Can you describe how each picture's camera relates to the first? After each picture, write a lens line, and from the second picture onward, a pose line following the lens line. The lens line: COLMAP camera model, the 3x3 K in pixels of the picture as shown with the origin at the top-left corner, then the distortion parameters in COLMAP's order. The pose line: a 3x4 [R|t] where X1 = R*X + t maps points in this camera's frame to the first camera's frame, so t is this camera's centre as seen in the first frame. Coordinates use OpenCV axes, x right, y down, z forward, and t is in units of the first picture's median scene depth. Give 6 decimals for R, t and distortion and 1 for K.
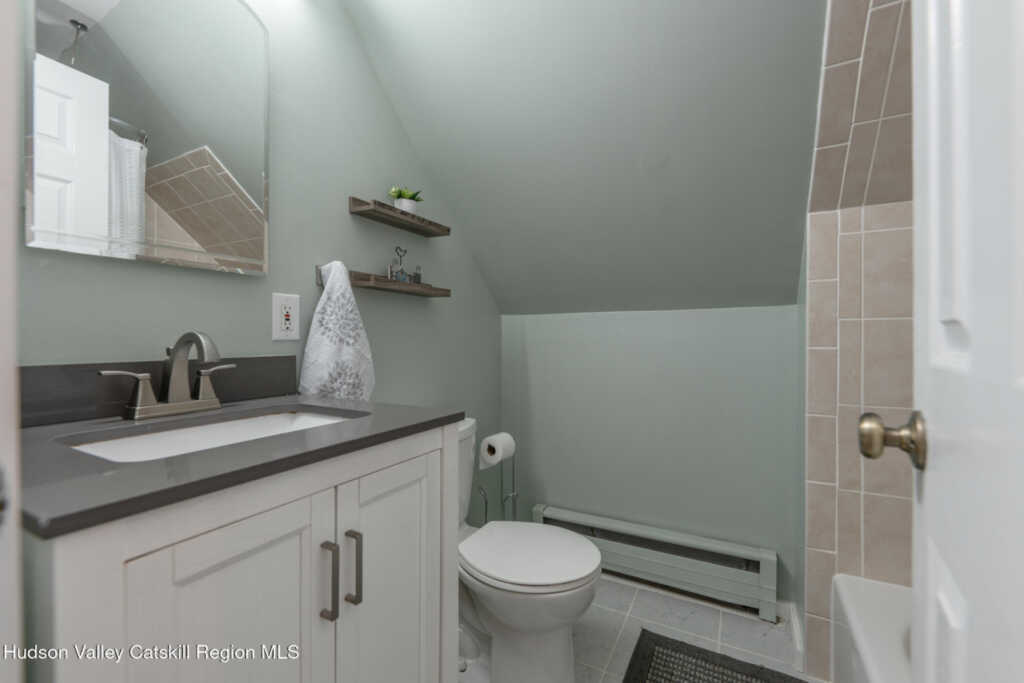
lens RADIAL K [[425.9, 0, 512.0], [0, 425.9, 341.5], [0, 0, 1]] dist [0.001589, 0.000181]
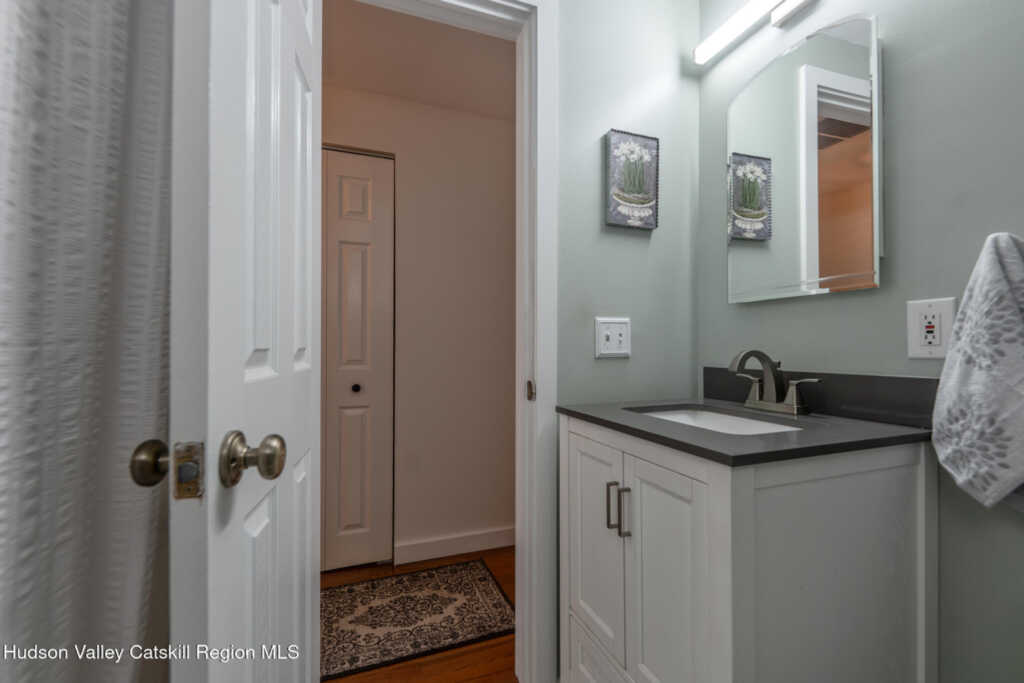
lens RADIAL K [[425.9, 0, 512.0], [0, 425.9, 341.5], [0, 0, 1]] dist [0.001589, 0.000181]
pose [[-0.651378, -0.006662, -0.758724, 0.548757], [-0.001868, 0.999973, -0.007176, -0.026371], [0.758751, -0.003257, -0.651373, 0.908578]]
